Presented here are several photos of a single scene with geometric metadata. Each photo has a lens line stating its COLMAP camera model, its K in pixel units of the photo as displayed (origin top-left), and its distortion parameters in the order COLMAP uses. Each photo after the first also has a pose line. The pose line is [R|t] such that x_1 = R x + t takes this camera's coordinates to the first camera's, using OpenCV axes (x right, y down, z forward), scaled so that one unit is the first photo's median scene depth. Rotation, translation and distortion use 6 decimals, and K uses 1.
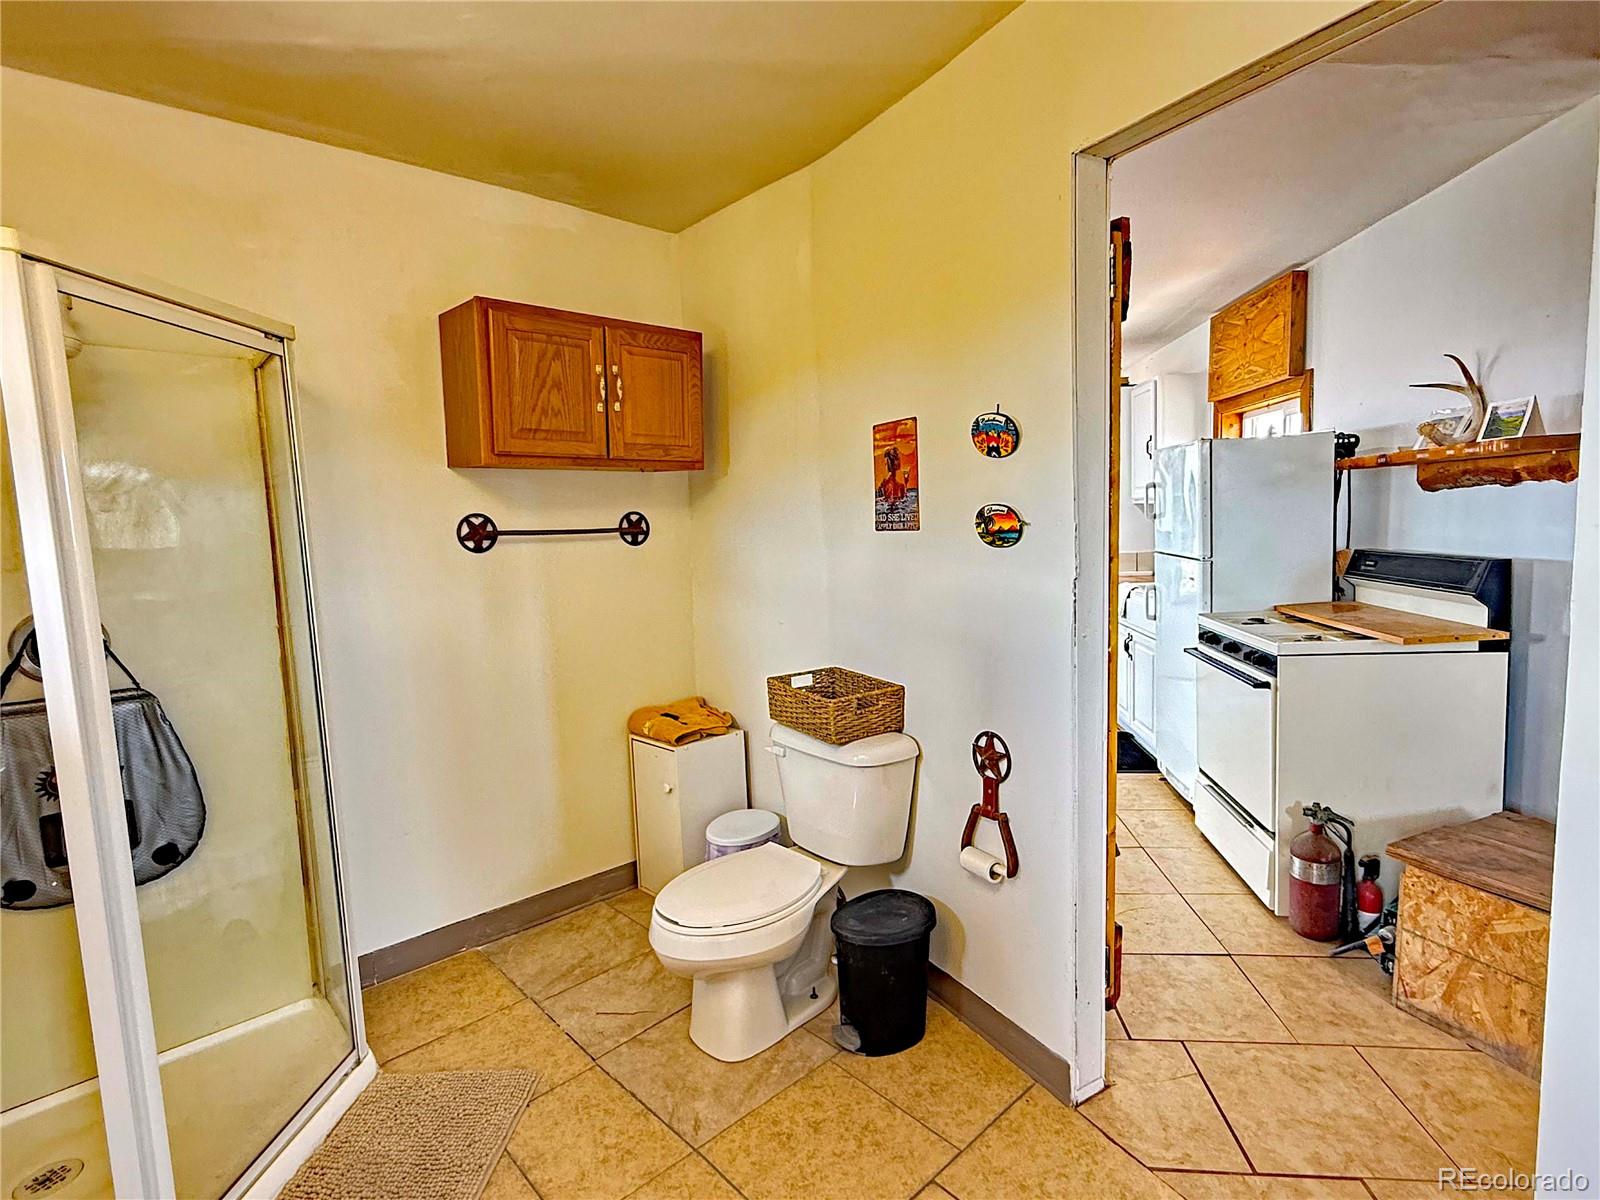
lens RADIAL K [[791.0, 0, 799.7], [0, 791.0, 596.6], [0, 0, 1]] dist [-0.000374, 0.000194]
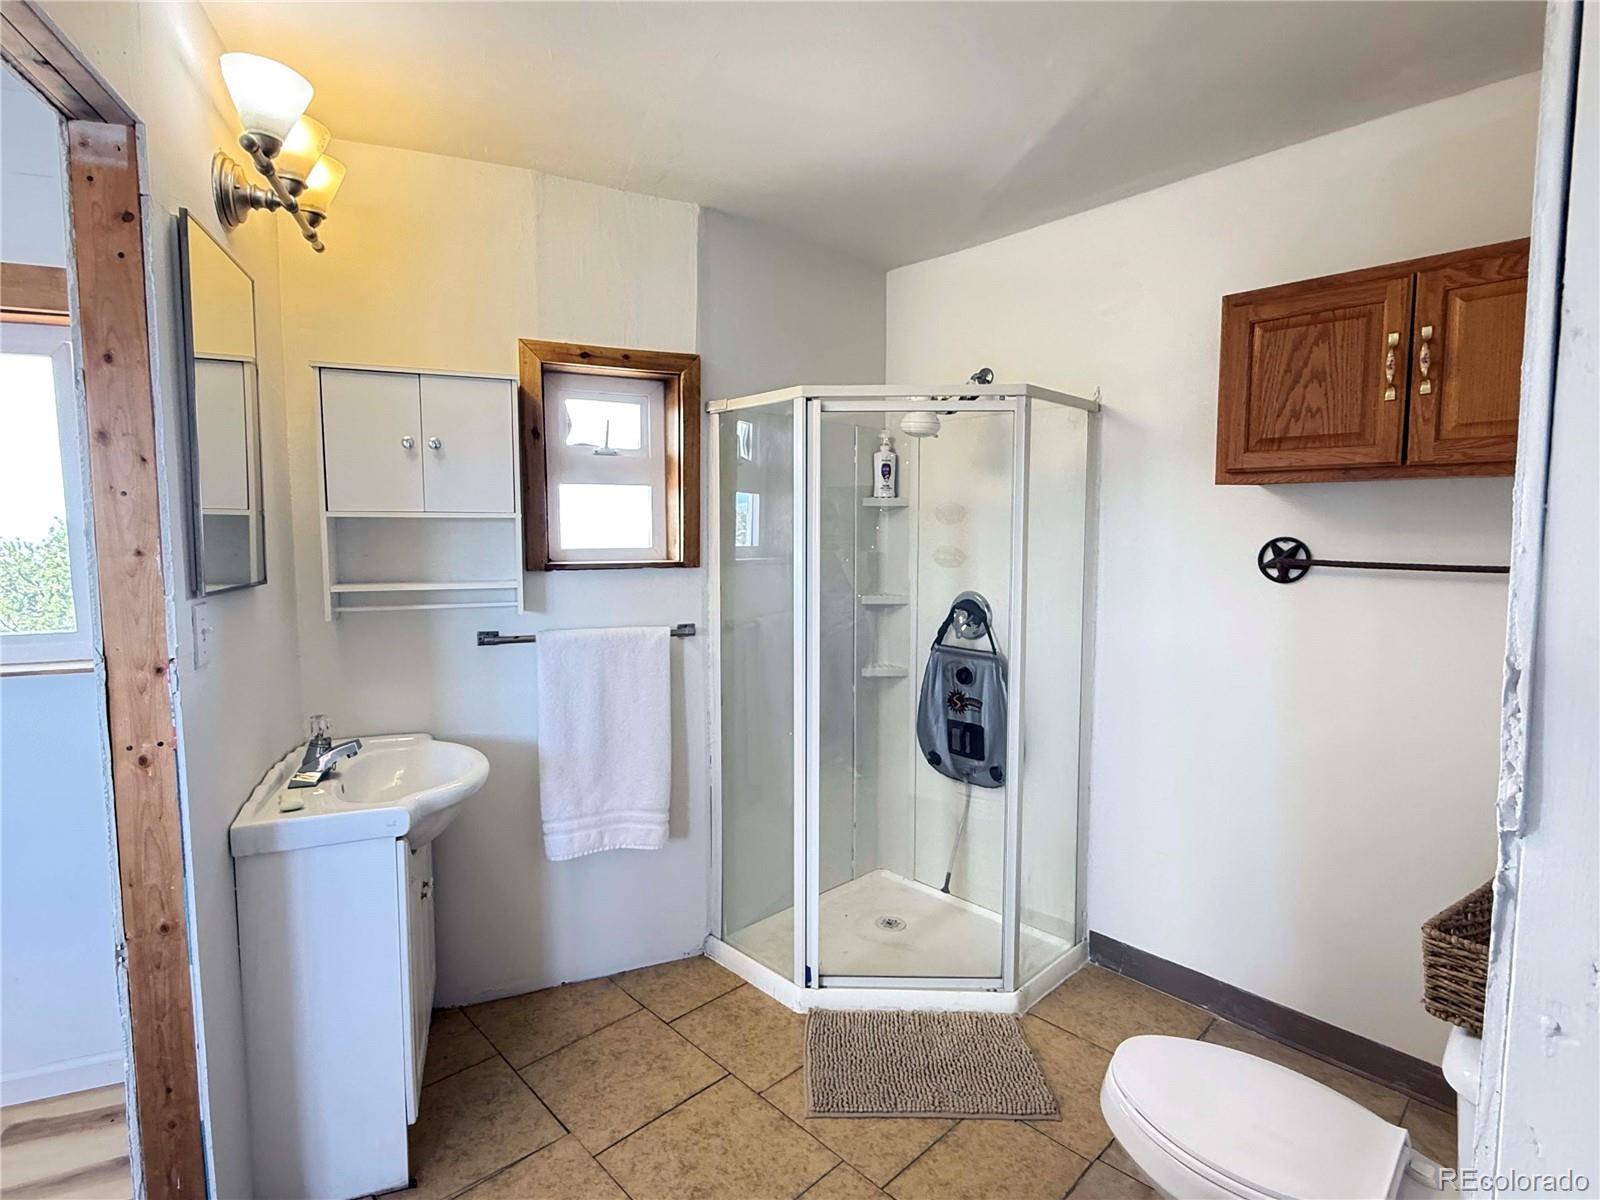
lens RADIAL K [[791.0, 0, 800.1], [0, 791.0, 598.6], [0, 0, 1]] dist [-0.000374, 0.000194]
pose [[0.015182, 0.115083, -0.993240, 0.456903], [-0.104792, 0.988067, 0.112882, -0.084889], [0.994378, 0.102370, 0.027061, 0.483102]]
